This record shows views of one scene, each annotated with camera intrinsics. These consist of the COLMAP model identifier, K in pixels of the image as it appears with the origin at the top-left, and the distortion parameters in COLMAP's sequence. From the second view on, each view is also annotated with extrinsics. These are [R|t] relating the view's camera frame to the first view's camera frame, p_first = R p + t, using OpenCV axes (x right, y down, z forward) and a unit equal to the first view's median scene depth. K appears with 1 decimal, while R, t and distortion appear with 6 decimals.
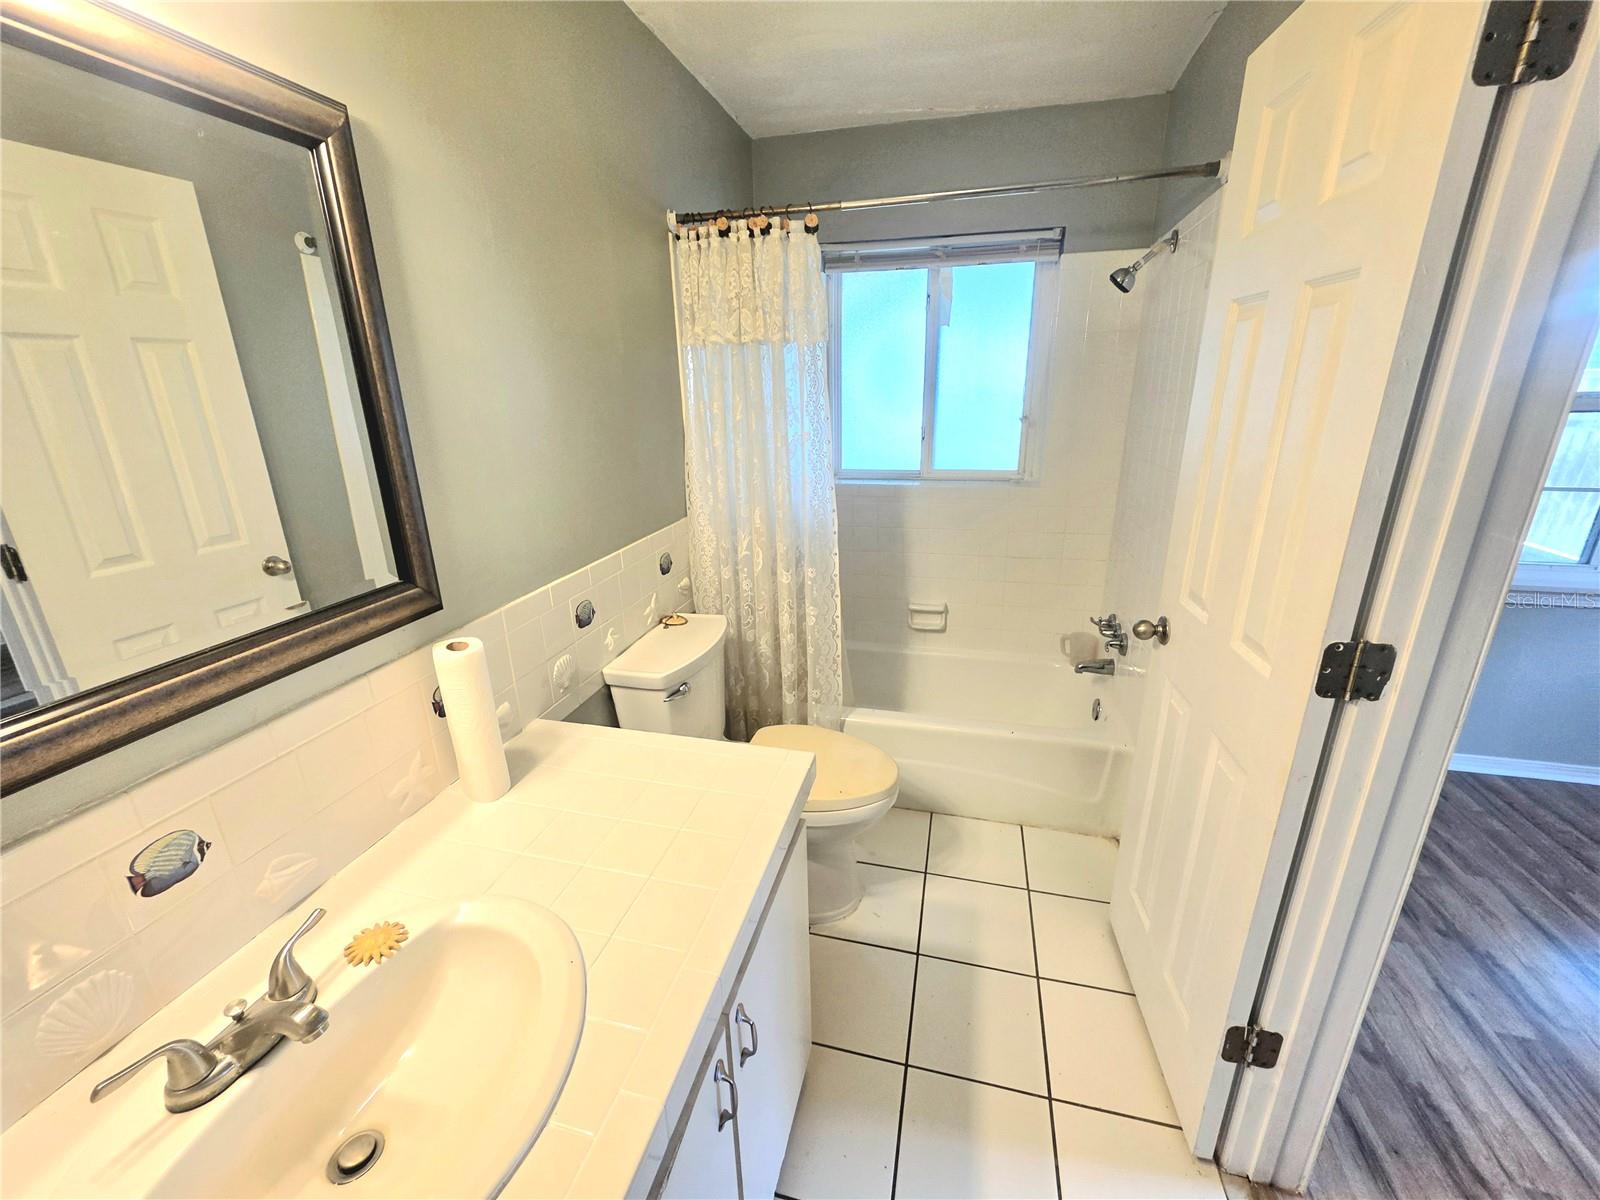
lens RADIAL K [[641.2, 0, 793.3], [0, 641.2, 589.4], [0, 0, 1]] dist [-0.003667, 0.000231]
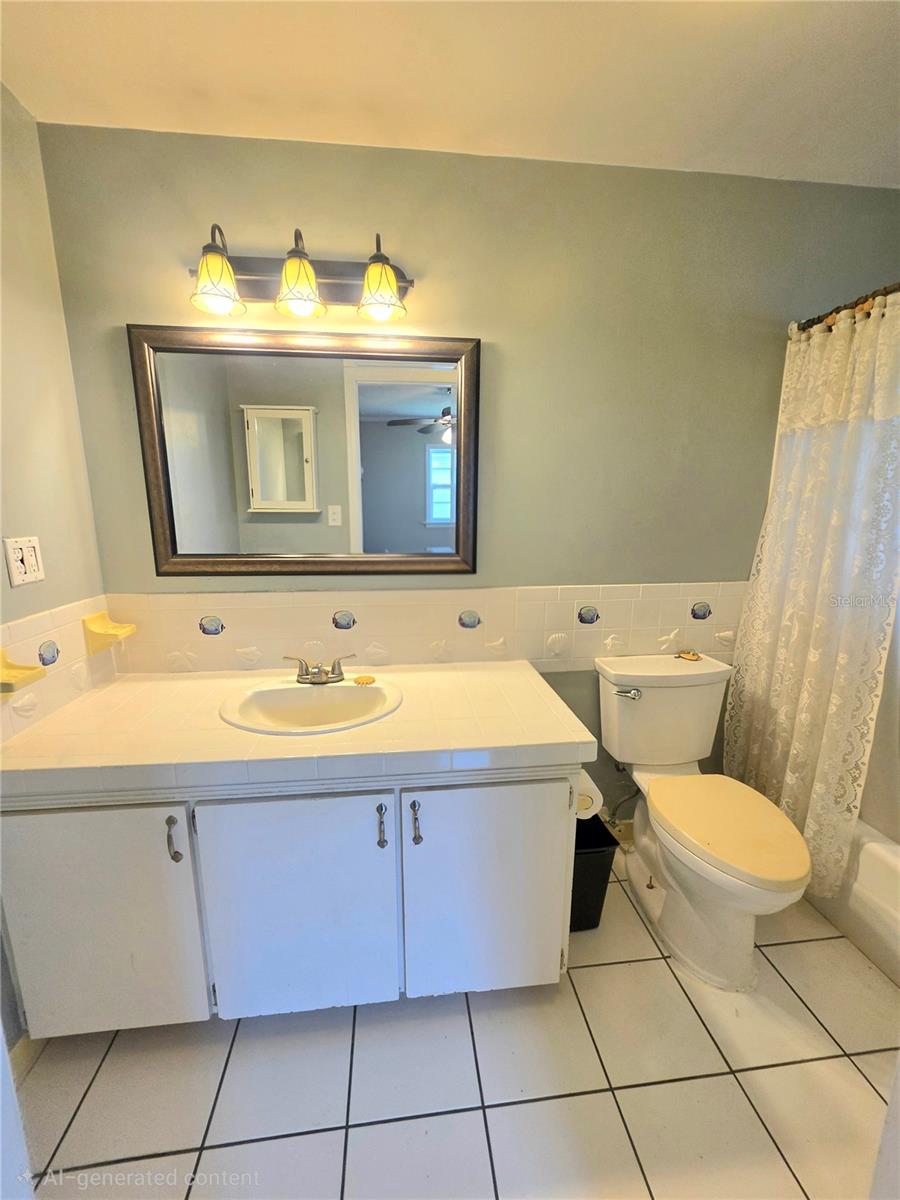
lens RADIAL K [[480.9, 0, 449.6], [0, 480.9, 602.9], [0, 0, 1]] dist [-0.003667, 0.000231]
pose [[0.373203, 0.209200, -0.903855, 0.475016], [-0.295356, 0.950347, 0.098008, -0.002797], [0.879479, 0.230383, 0.416461, 0.200299]]
